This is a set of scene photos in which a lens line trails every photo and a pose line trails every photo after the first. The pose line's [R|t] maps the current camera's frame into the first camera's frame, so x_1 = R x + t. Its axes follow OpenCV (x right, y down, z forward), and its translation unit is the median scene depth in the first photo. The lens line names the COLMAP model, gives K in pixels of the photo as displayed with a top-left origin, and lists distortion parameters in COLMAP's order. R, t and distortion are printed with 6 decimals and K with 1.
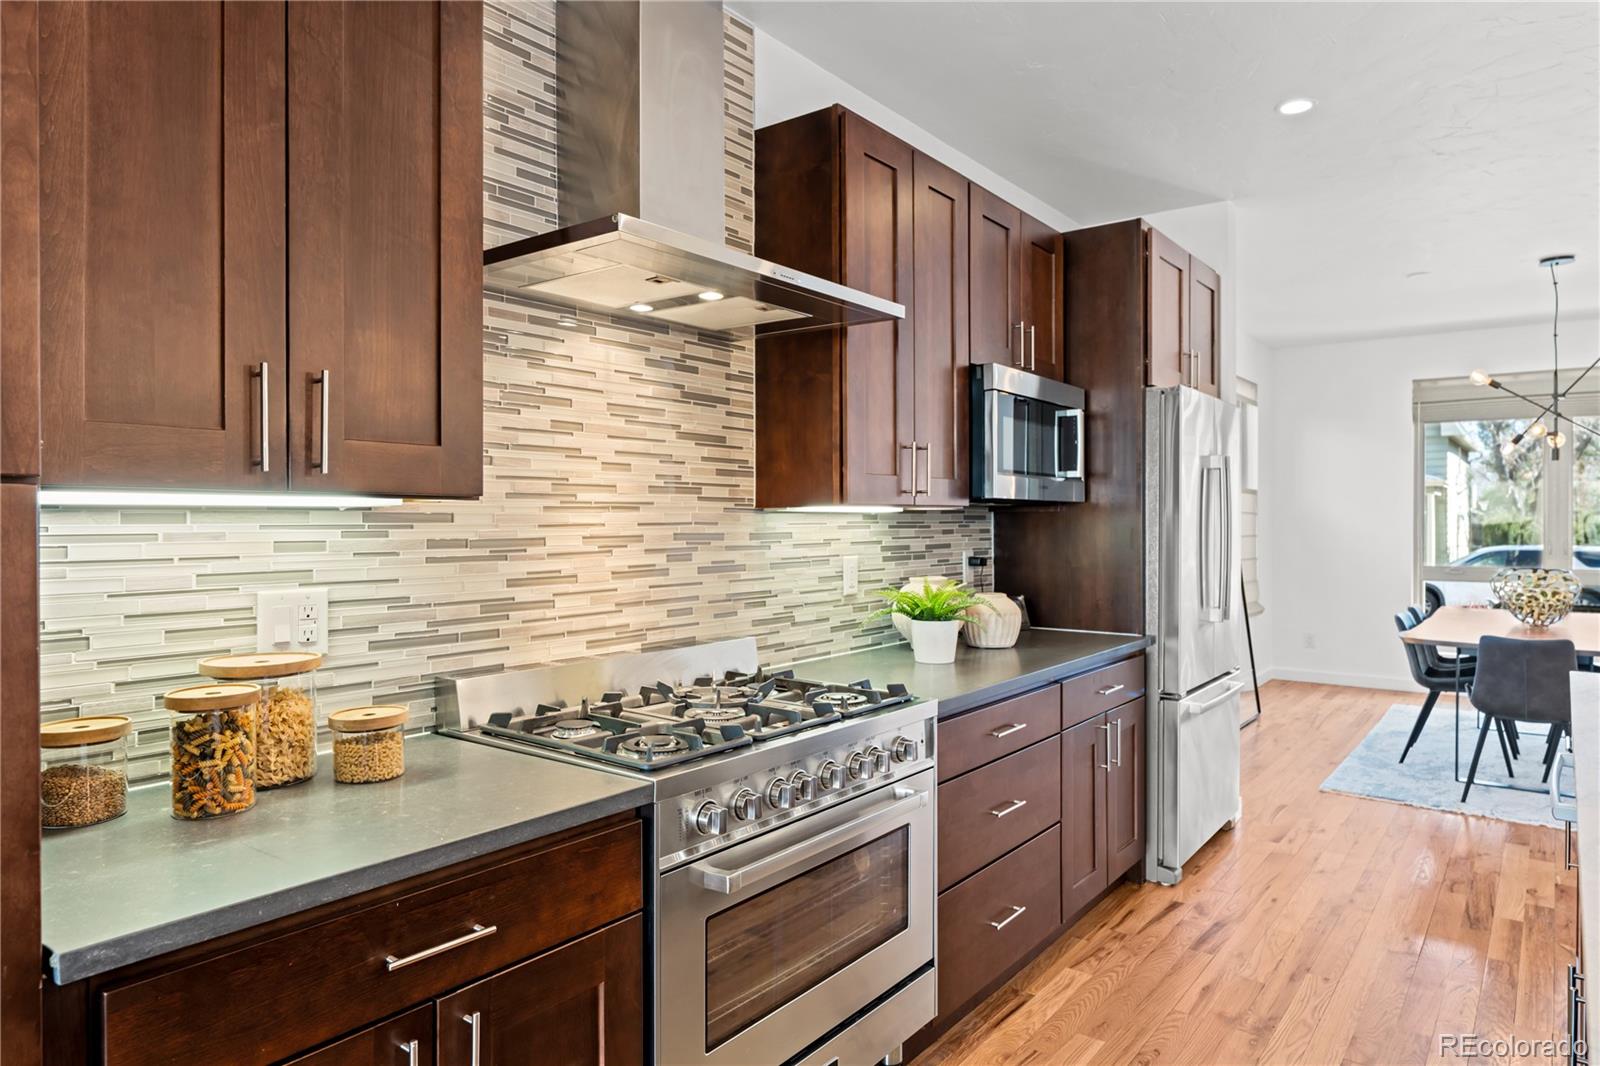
lens RADIAL K [[985.0, 0, 800.2], [0, 985.0, 528.1], [0, 0, 1]] dist [-0.004064, -0.002447]
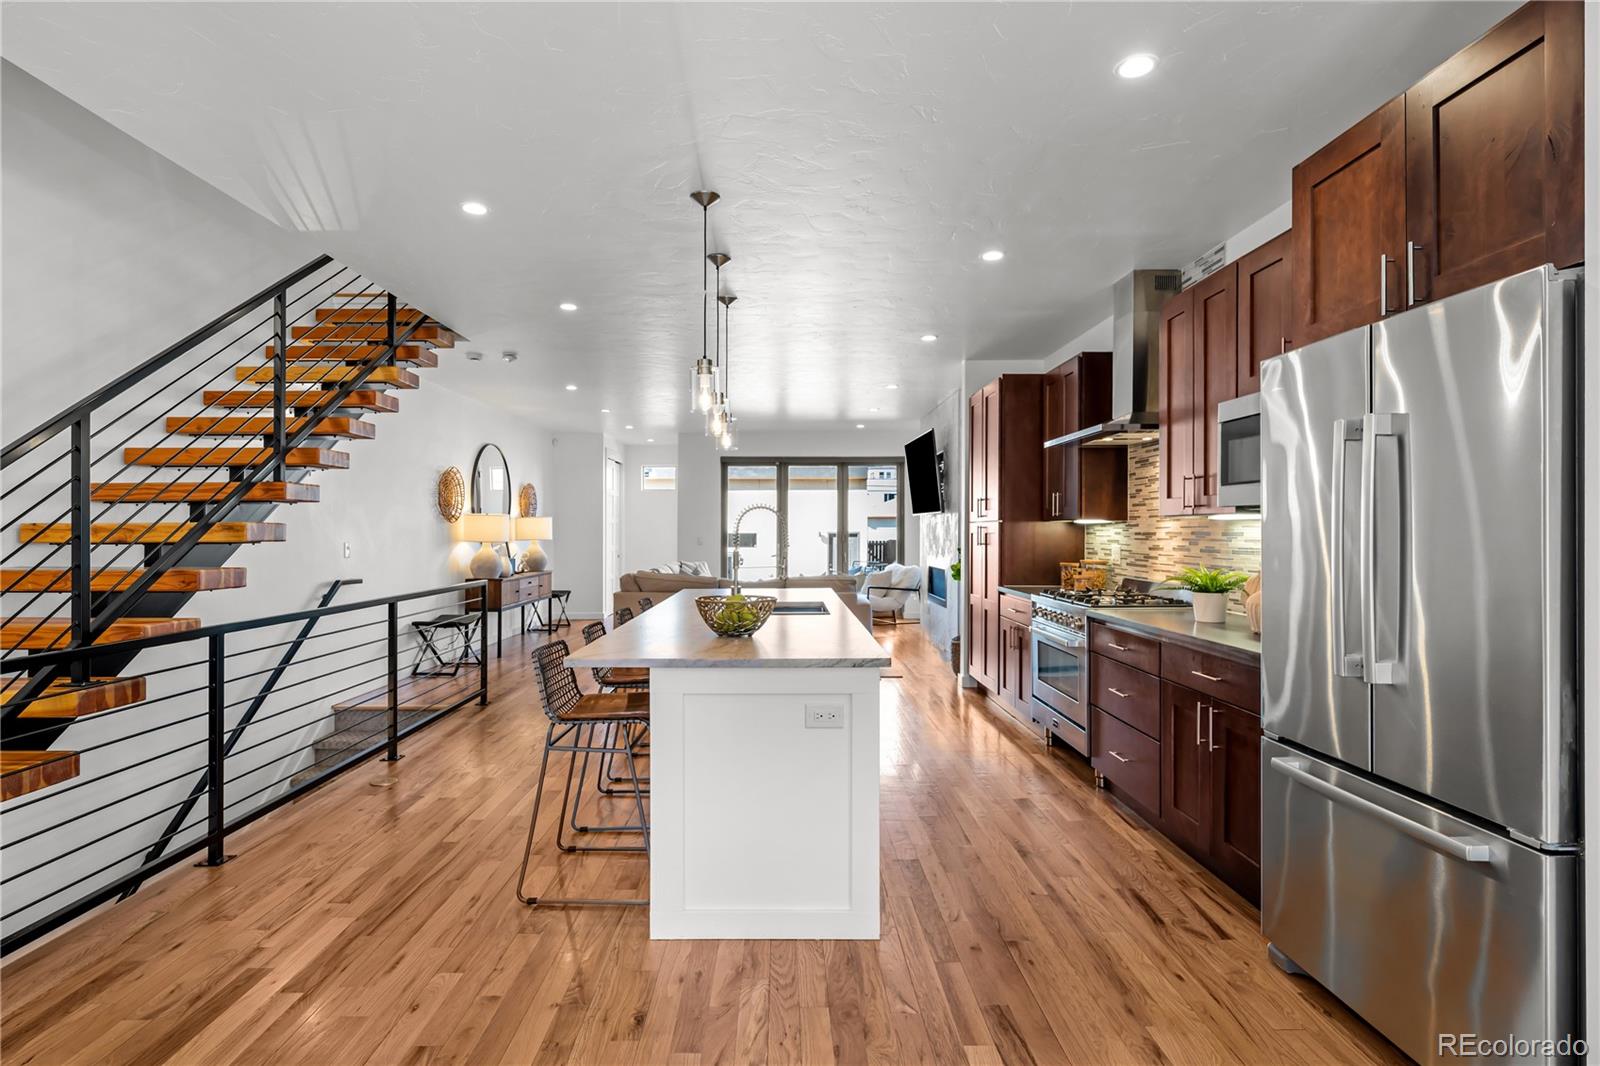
lens RADIAL K [[801.1, 0, 800.0], [0, 801.1, 533.0], [0, 0, 1]] dist [-0.004119, -0.000830]
pose [[-0.778436, 0.001558, -0.627722, 1.432174], [-0.006166, 0.999930, 0.010127, -0.003513], [0.627694, 0.011754, -0.778371, 1.634740]]
